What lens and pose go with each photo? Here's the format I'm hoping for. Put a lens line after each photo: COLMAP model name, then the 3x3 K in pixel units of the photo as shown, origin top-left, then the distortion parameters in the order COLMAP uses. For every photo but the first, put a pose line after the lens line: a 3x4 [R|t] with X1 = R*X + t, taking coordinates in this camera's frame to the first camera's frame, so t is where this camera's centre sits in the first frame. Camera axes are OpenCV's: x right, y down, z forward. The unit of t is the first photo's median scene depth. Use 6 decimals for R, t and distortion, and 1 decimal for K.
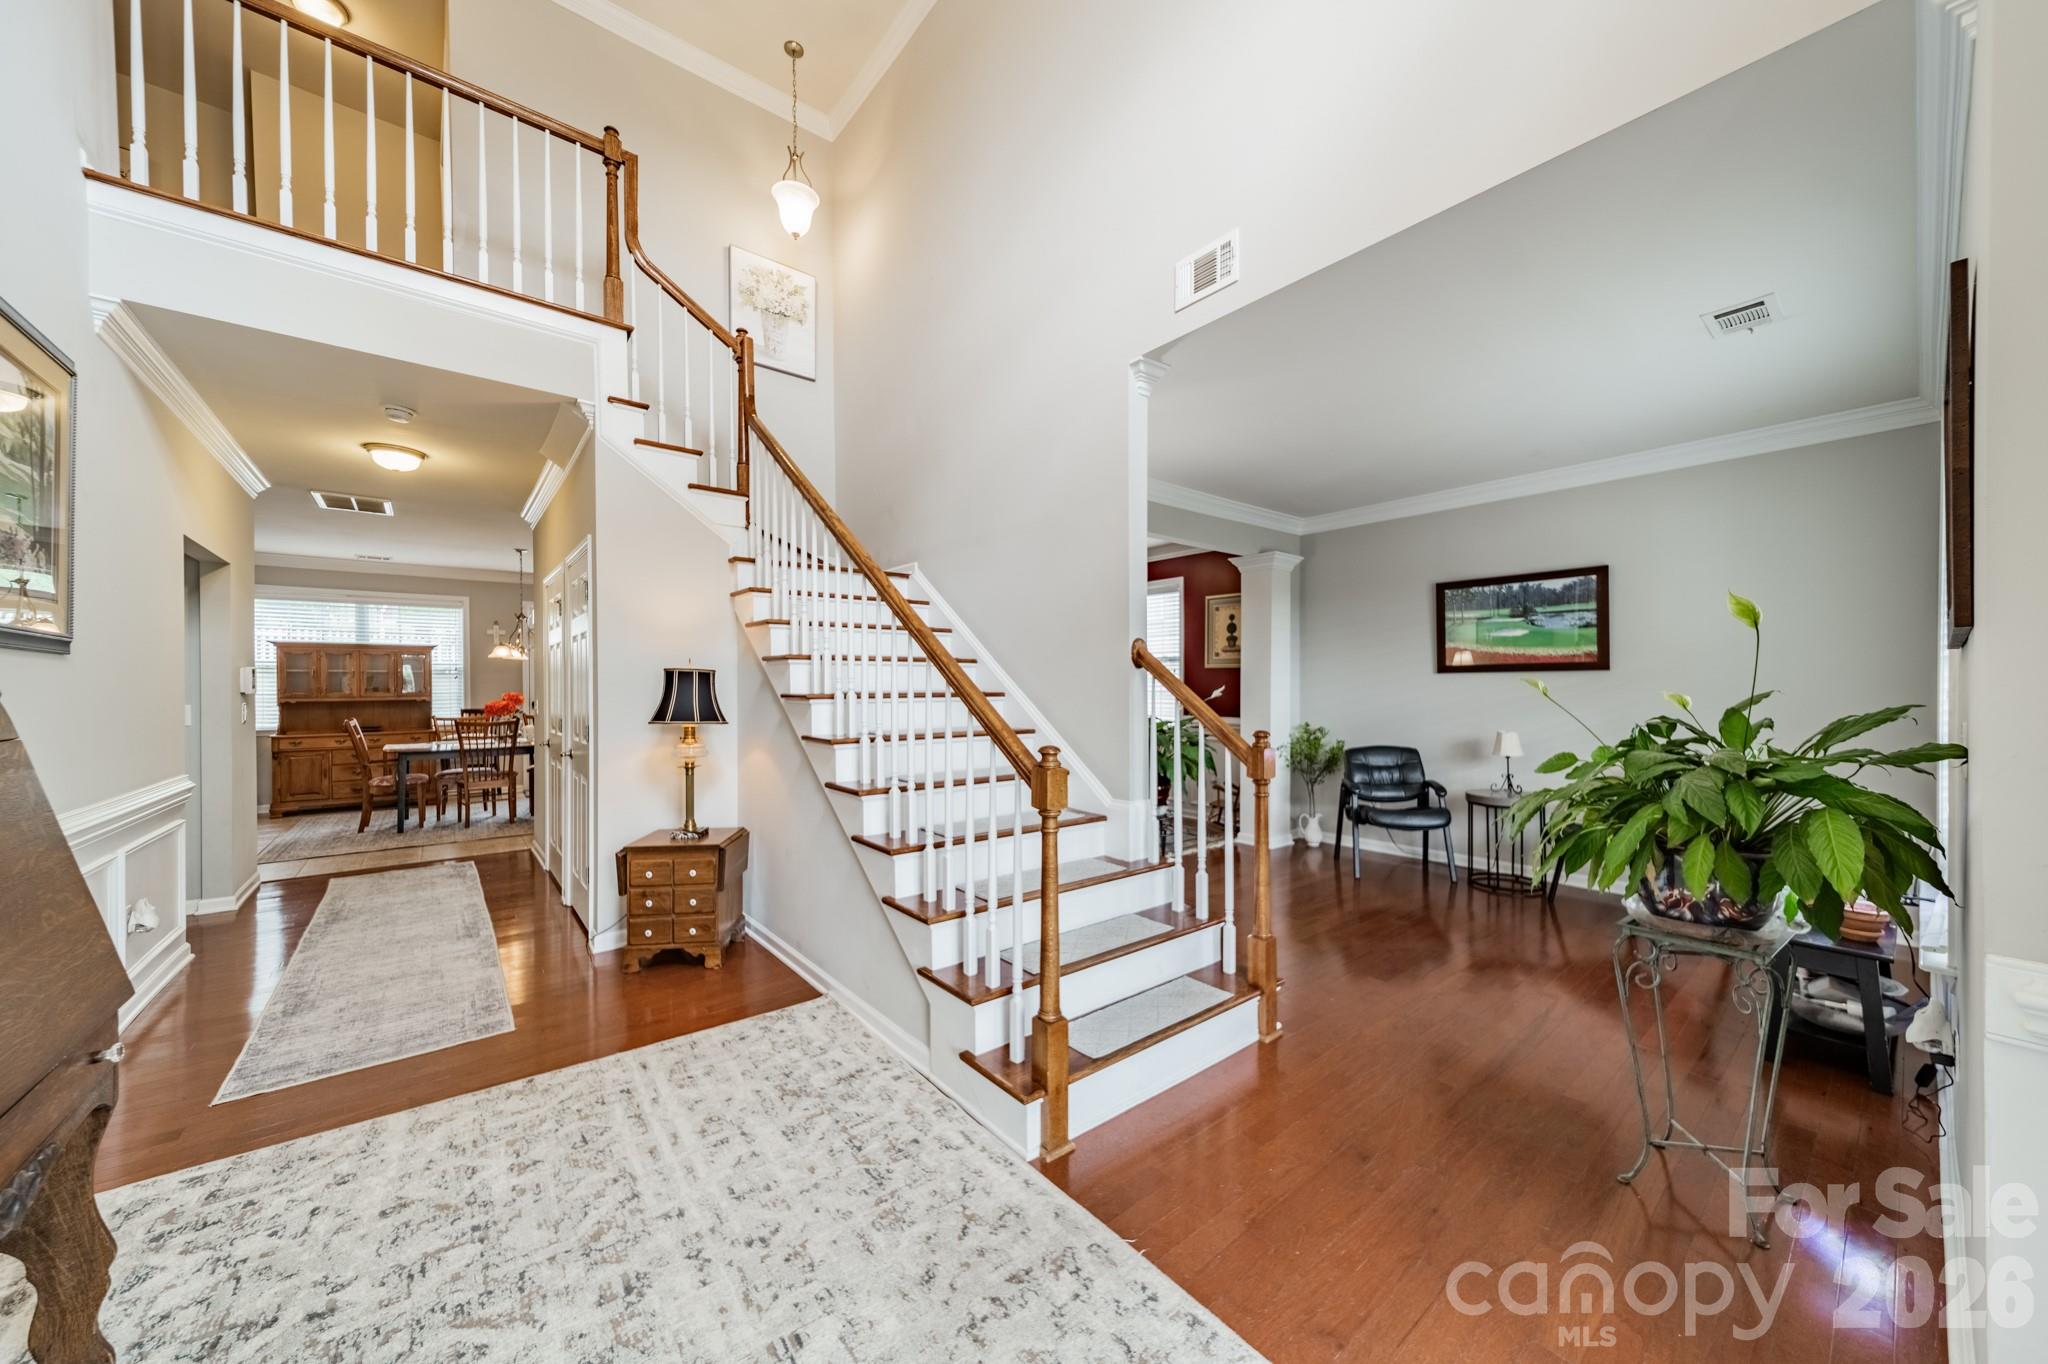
lens RADIAL K [[720.0, 0, 1029.4], [0, 720.0, 688.4], [0, 0, 1]] dist [0.008507, -0.000561]
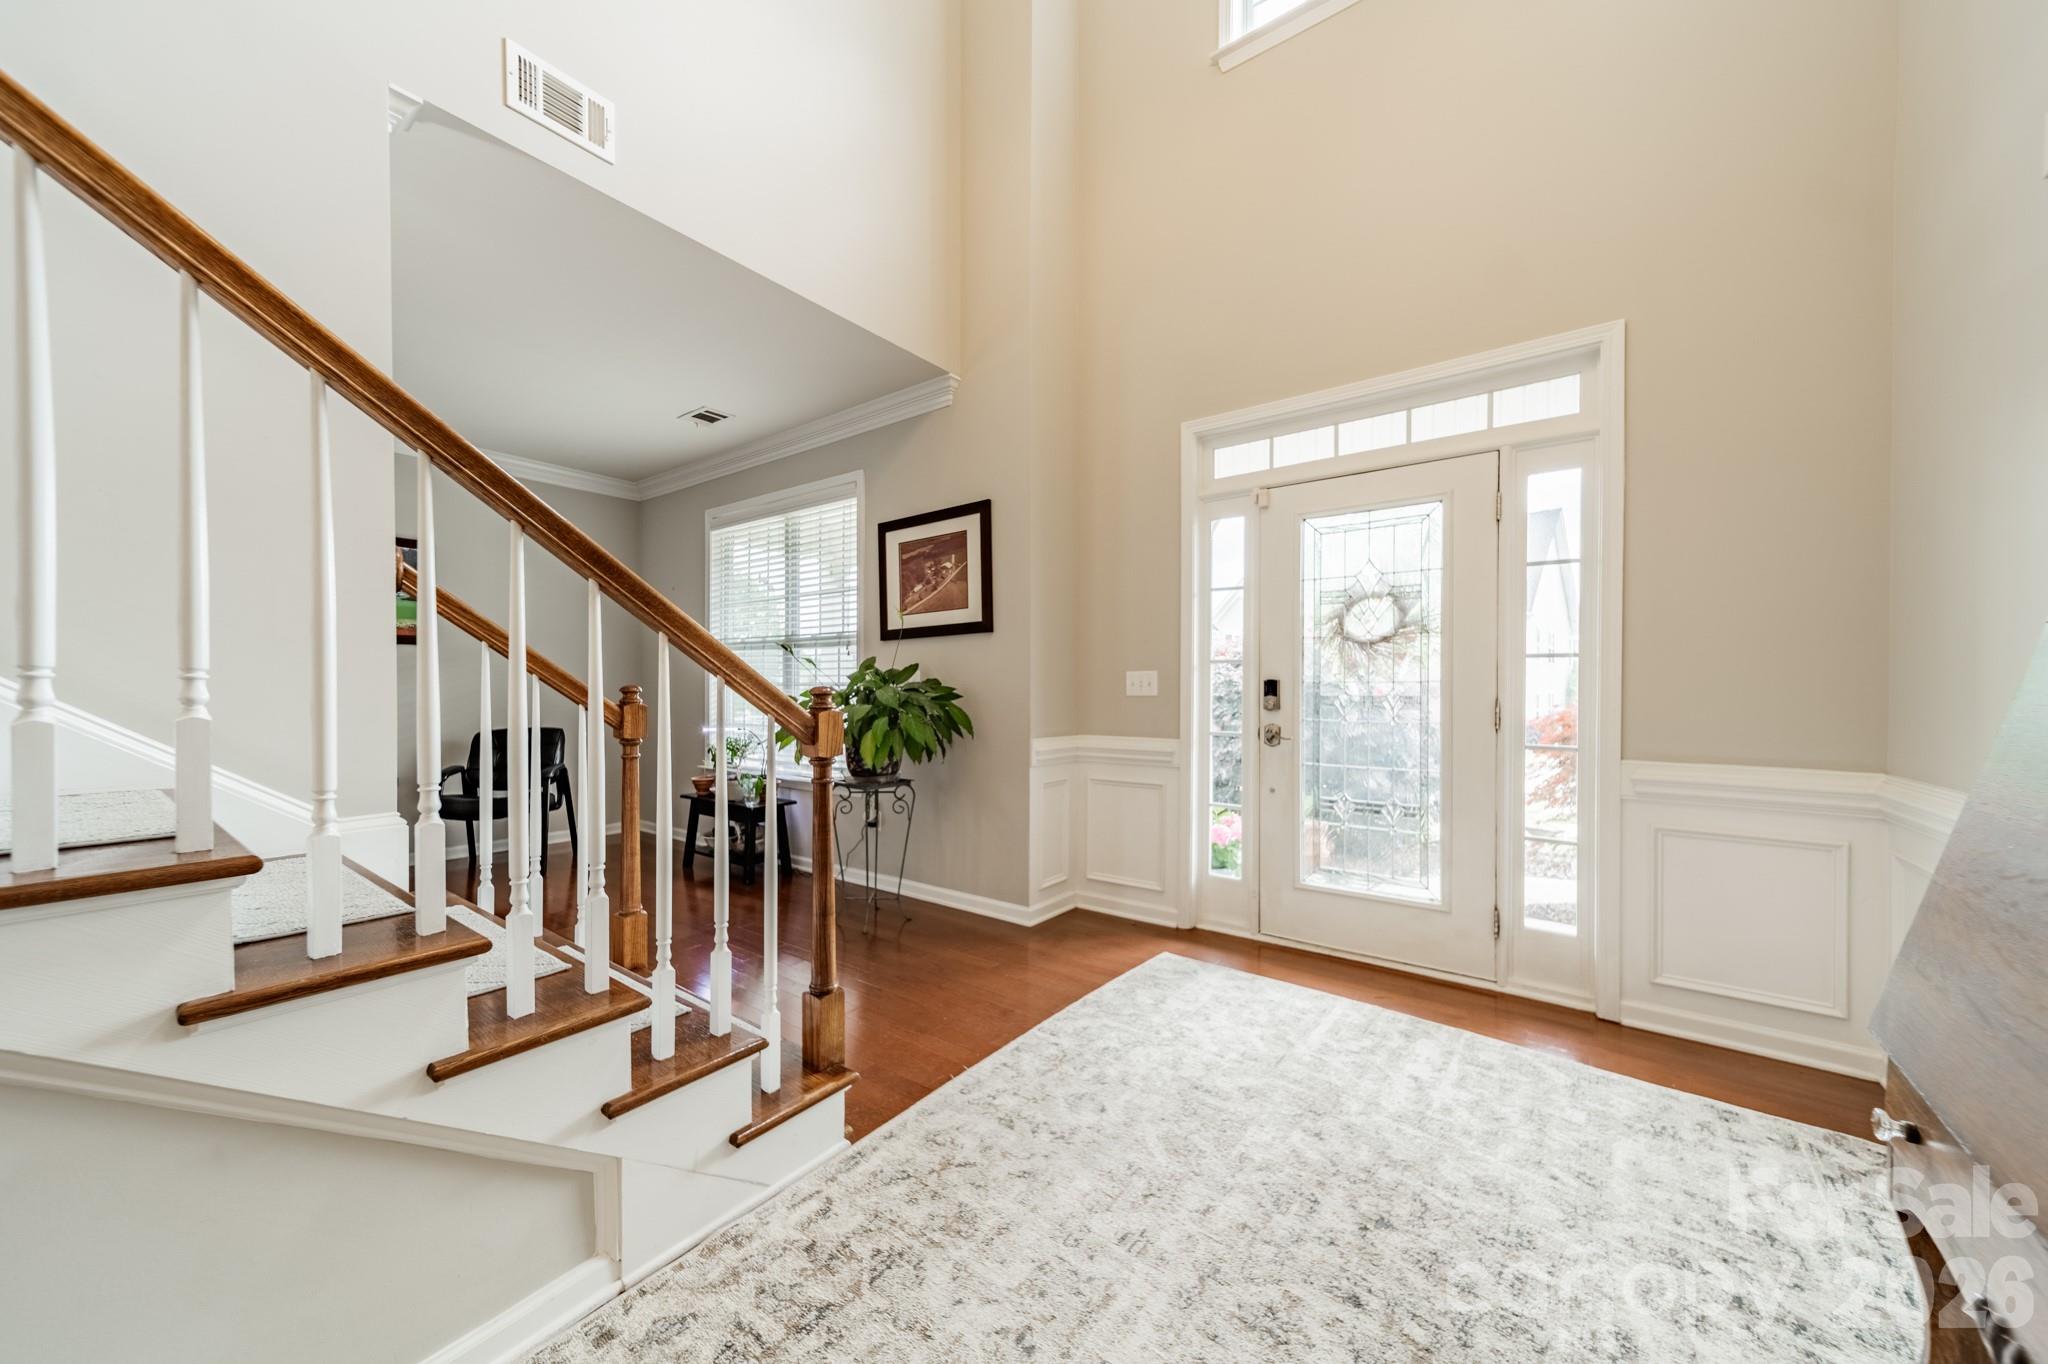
lens RADIAL K [[728.2, 0, 1025.0], [0, 728.2, 693.1], [0, 0, 1]] dist [0.008220, -0.000134]
pose [[-0.247134, -0.008490, 0.968944, -0.784738], [0.000855, 0.999959, 0.008980, 0.066980], [-0.968981, 0.003048, -0.247116, 0.846996]]
